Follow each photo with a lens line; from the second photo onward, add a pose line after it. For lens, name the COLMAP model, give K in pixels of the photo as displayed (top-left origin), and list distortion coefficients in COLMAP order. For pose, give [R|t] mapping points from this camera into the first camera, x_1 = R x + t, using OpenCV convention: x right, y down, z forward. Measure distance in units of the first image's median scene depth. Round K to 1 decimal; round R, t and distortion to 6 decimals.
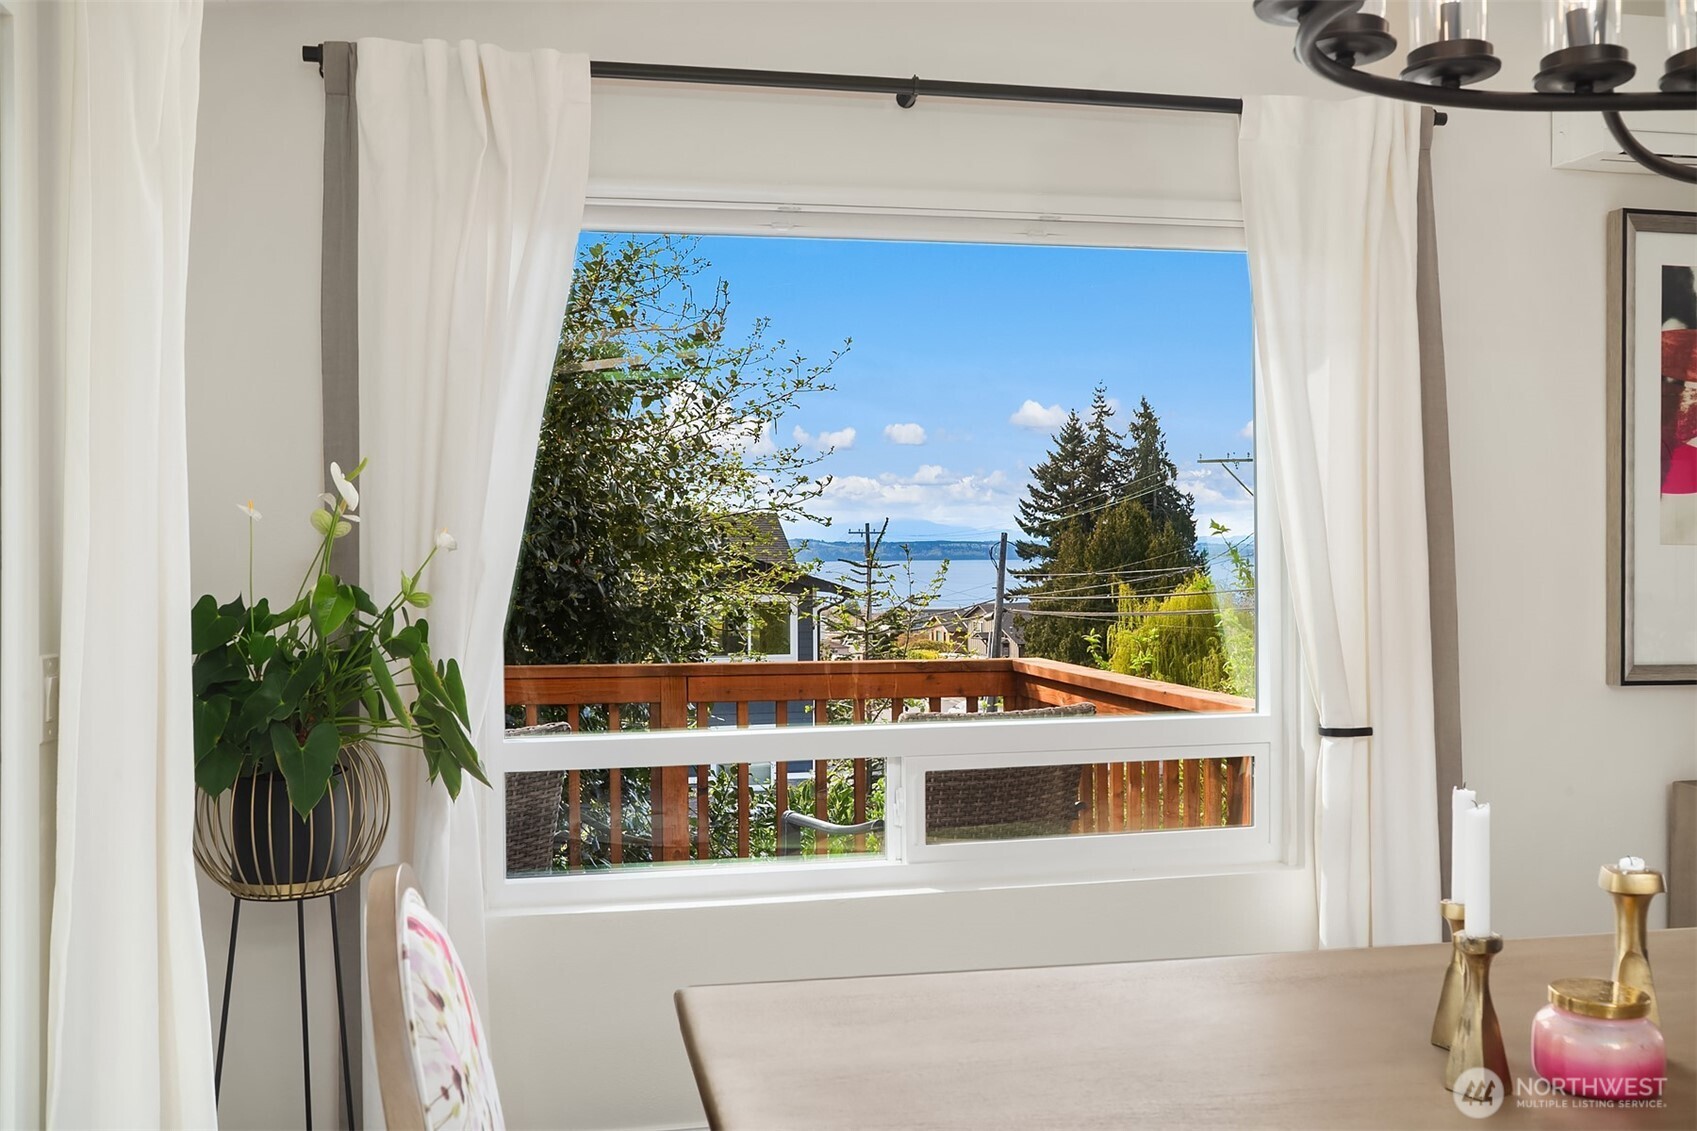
lens RADIAL K [[1556.1, 0, 849.4], [0, 1556.1, 562.5], [0, 0, 1]] dist [0.021127, 0.000000]
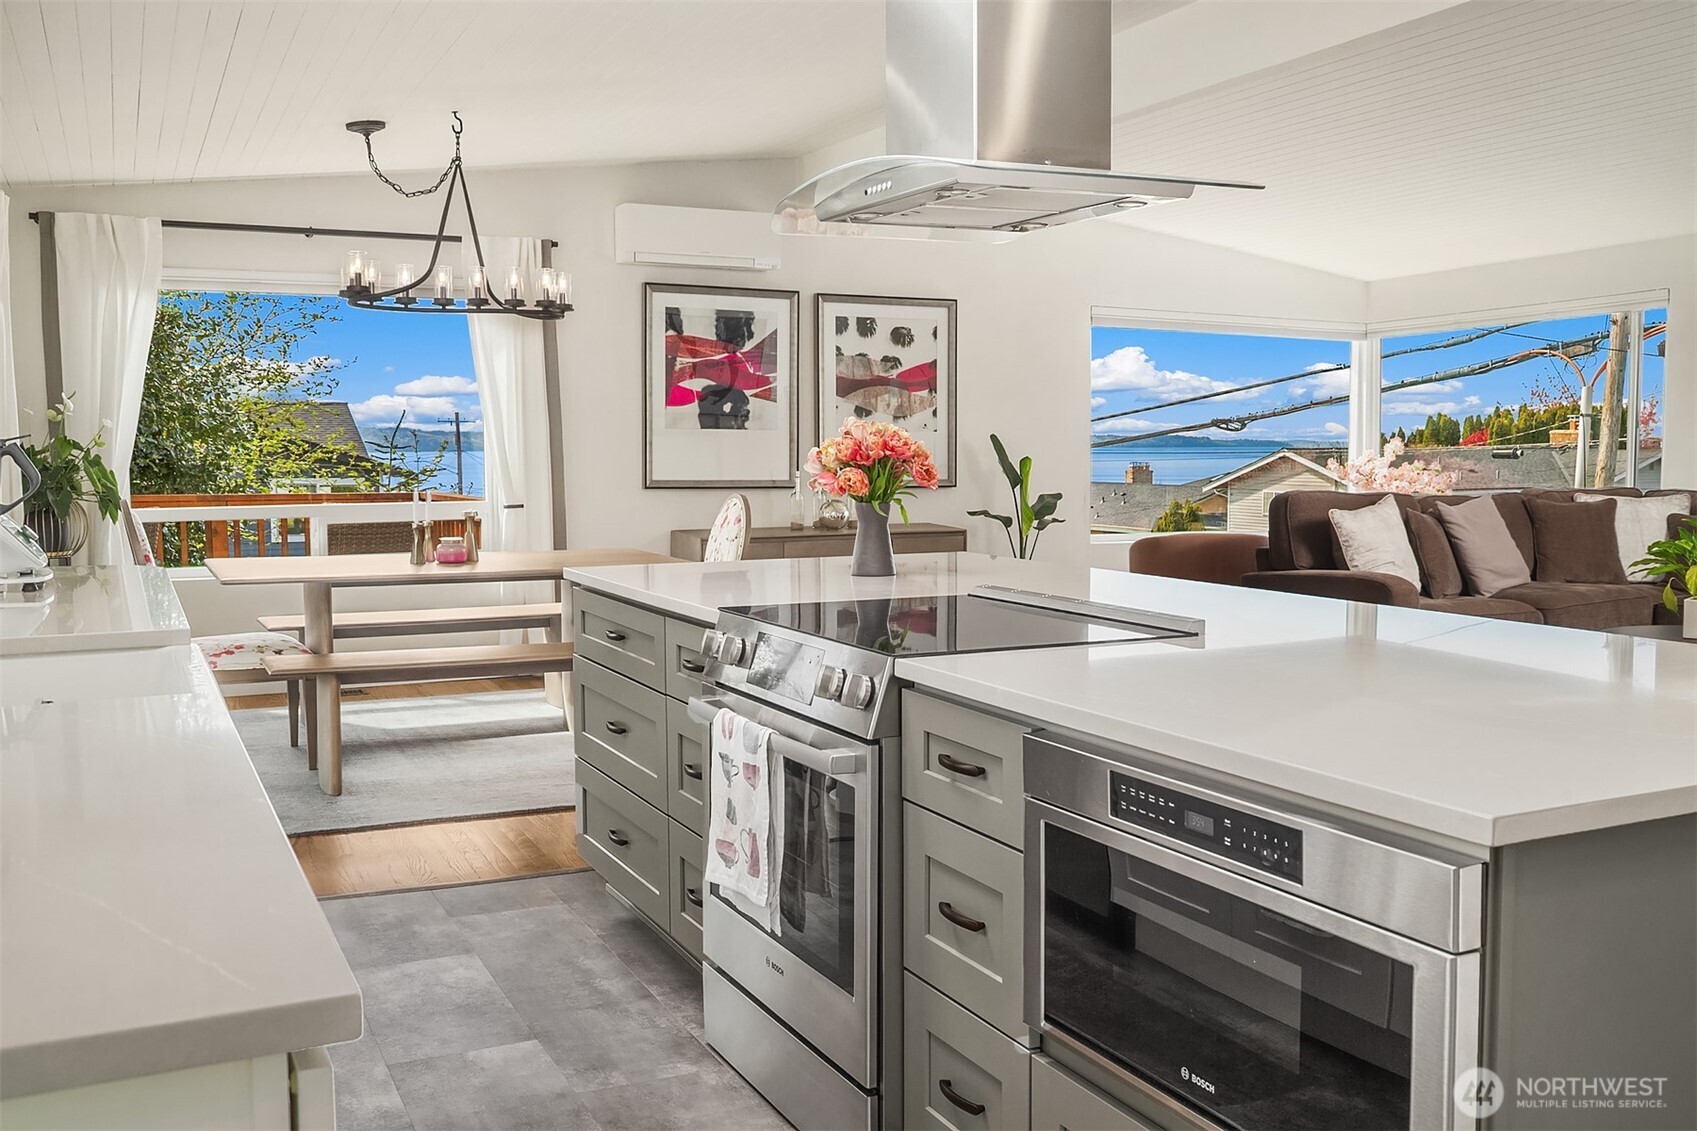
lens RADIAL K [[1556.1, 0, 847.4], [0, 1556.1, 571.5], [0, 0, 1]] dist [0.021127, 0.000000]
pose [[0.968698, -0.018254, 0.247571, 0.203695], [-0.000629, 0.997109, 0.075981, 0.024882], [-0.248242, -0.073759, 0.965886, -1.321059]]
